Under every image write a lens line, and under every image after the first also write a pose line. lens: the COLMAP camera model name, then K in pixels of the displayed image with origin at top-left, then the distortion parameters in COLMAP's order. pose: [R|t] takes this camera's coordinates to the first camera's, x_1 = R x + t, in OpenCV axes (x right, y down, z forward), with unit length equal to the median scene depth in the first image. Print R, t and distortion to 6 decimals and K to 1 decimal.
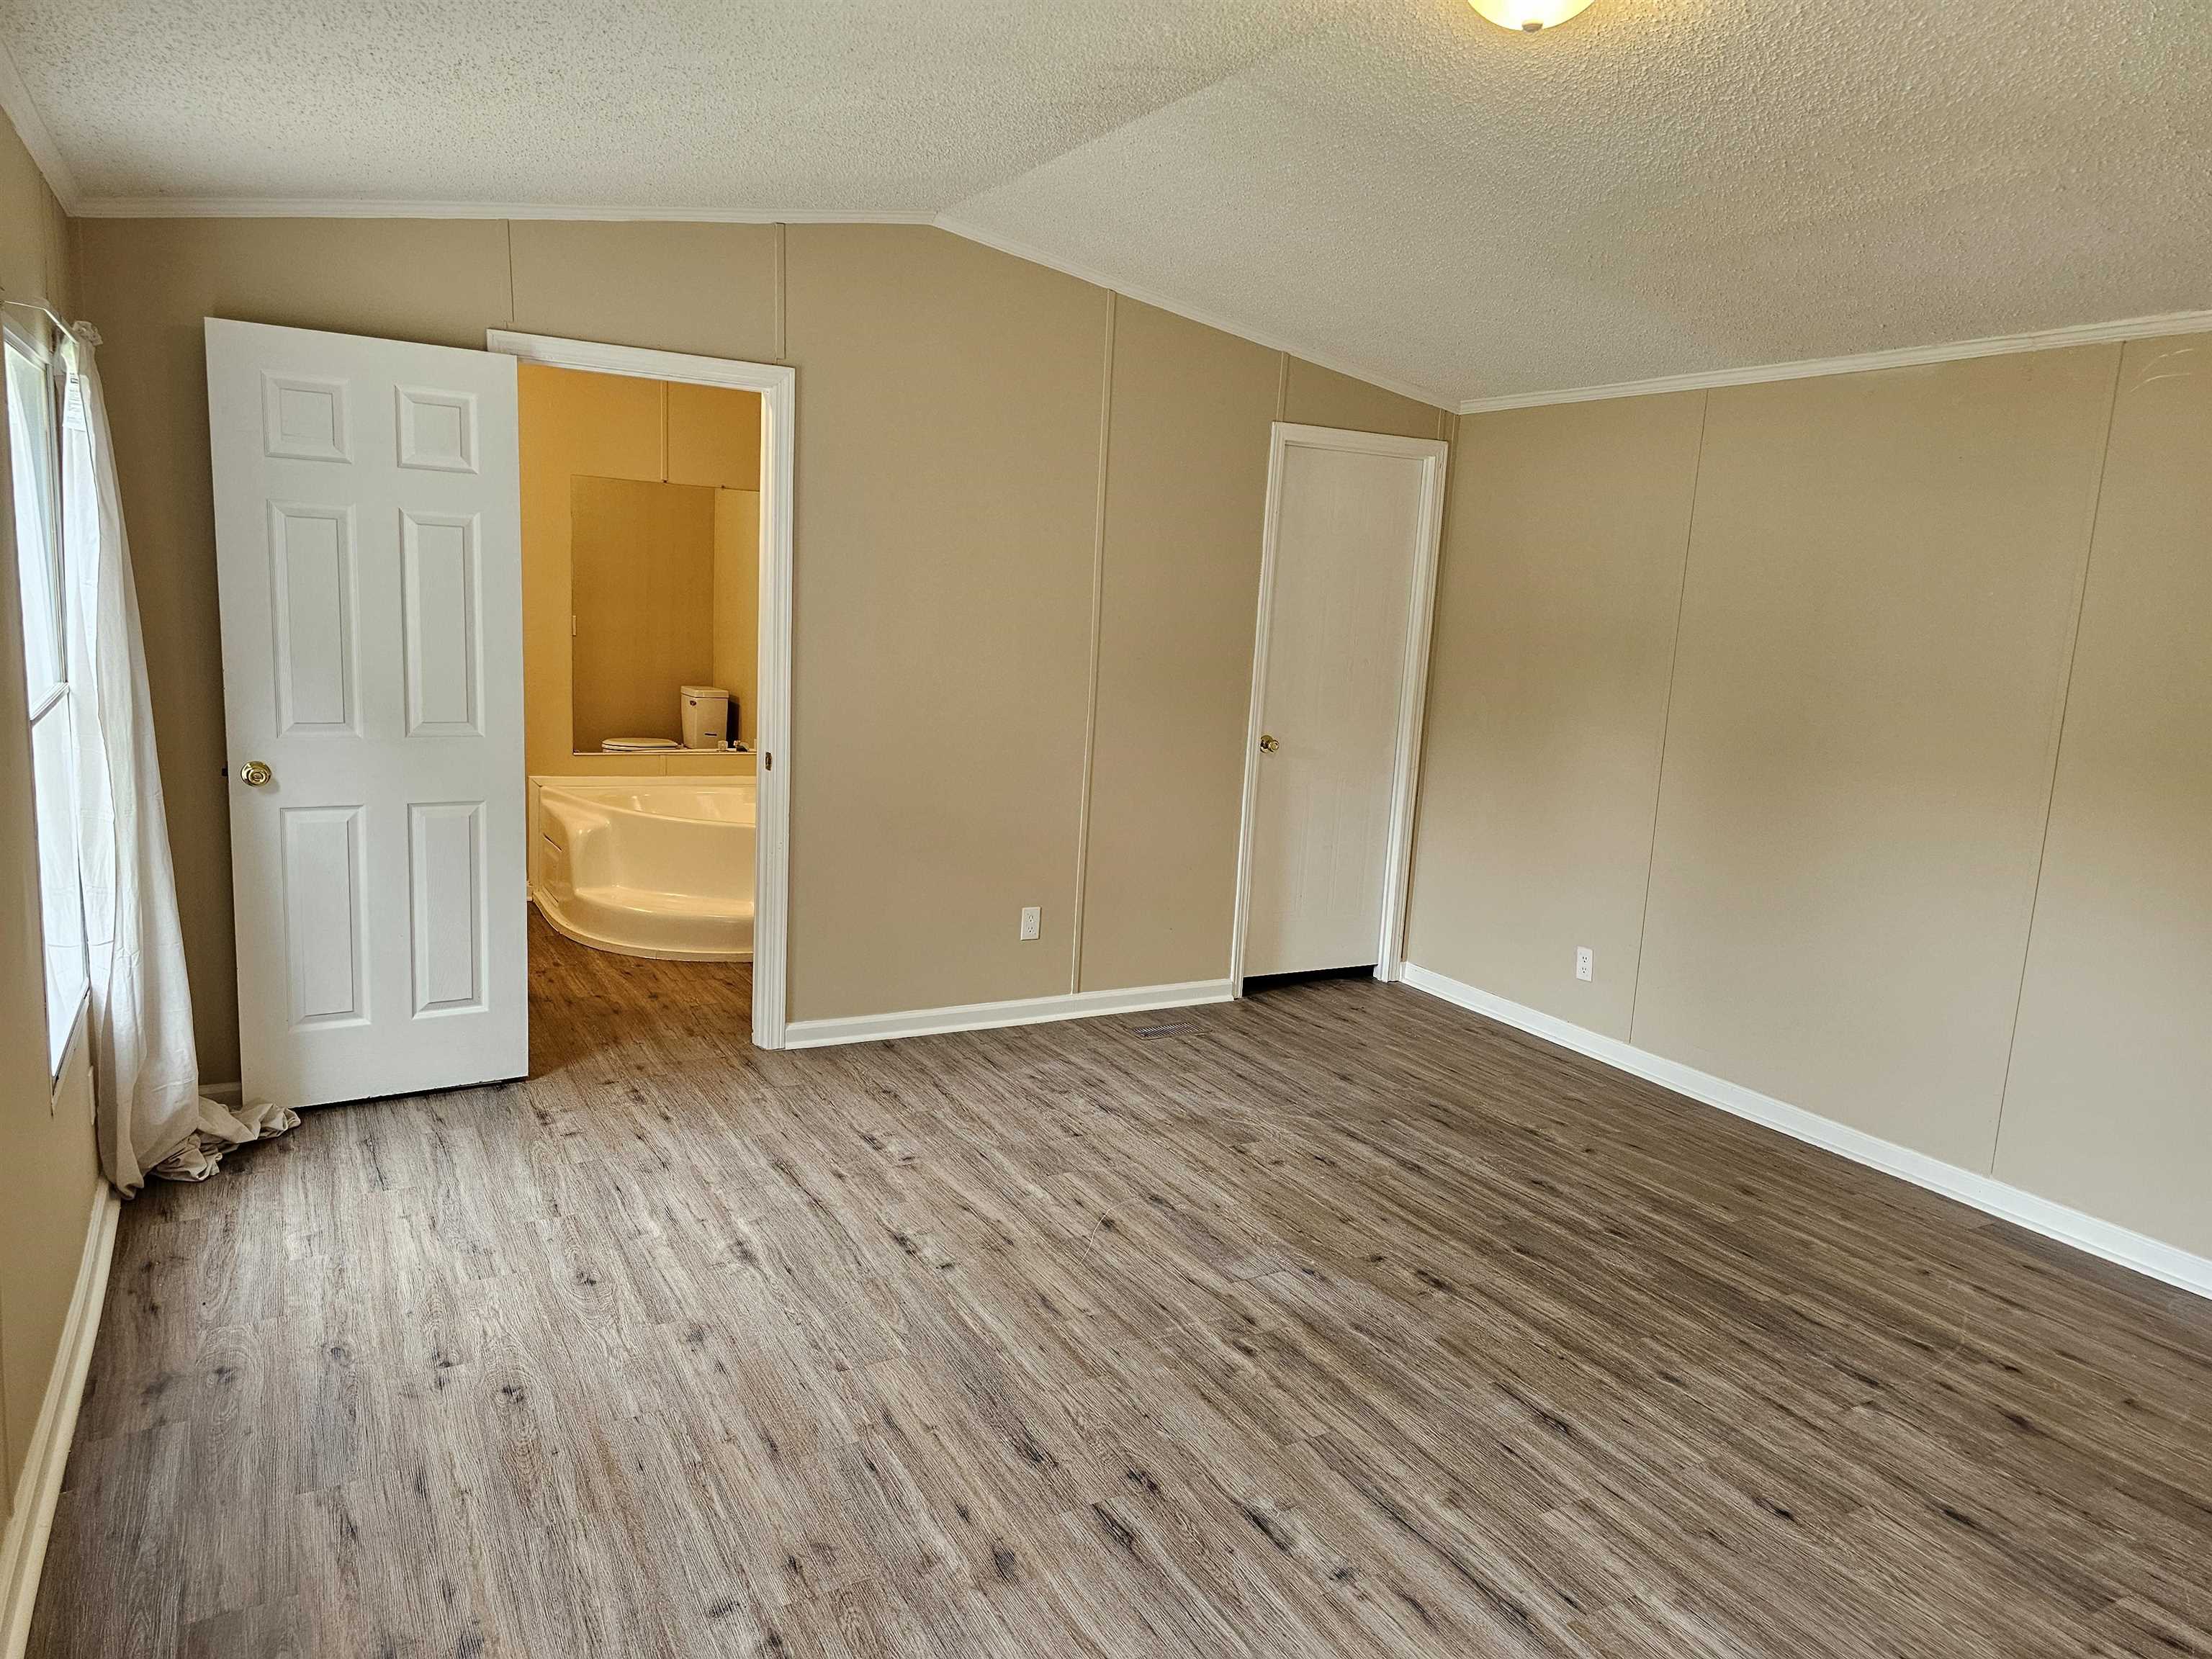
lens RADIAL K [[1543.6, 0, 1106.0], [0, 1543.6, 829.5], [0, 0, 1]] dist [0.105981, -0.094851]
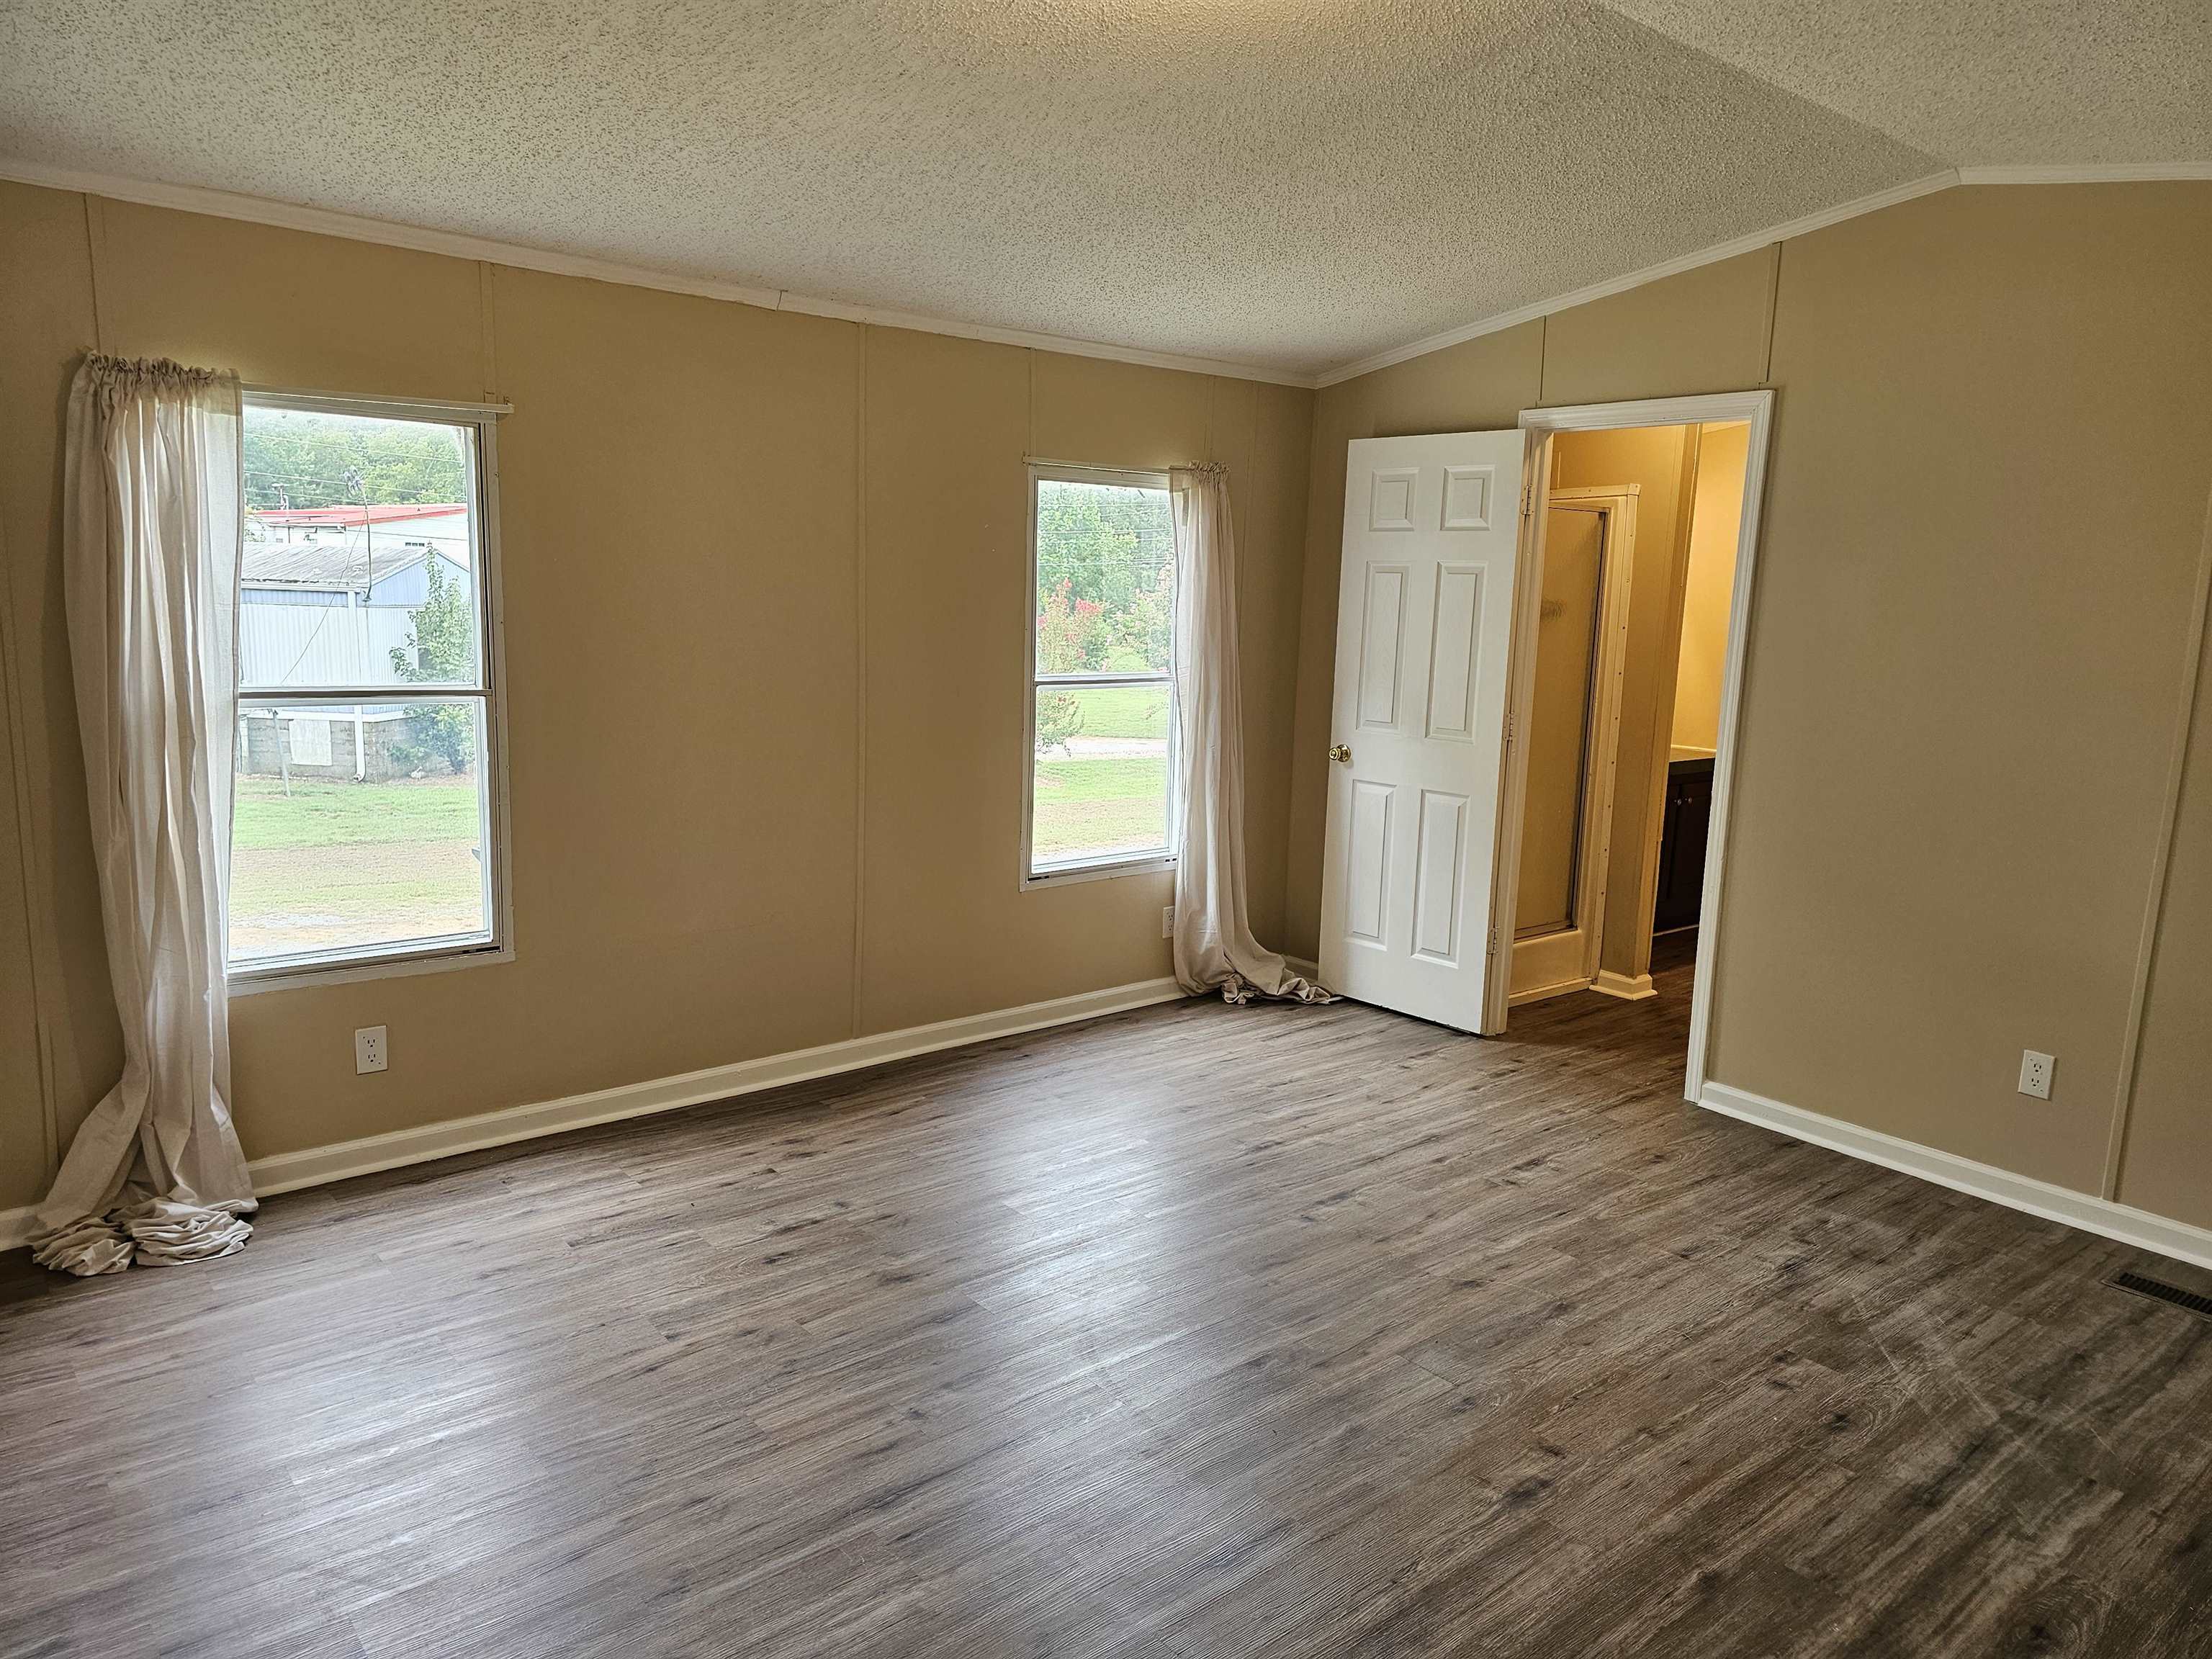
lens RADIAL K [[1543.6, 0, 1106.0], [0, 1543.6, 829.5], [0, 0, 1]] dist [0.105981, -0.094851]
pose [[0.144605, 0.112355, -0.983090, 0.763797], [-0.187200, 0.978696, 0.084317, -0.041963], [0.971620, 0.171842, 0.162557, 0.535303]]
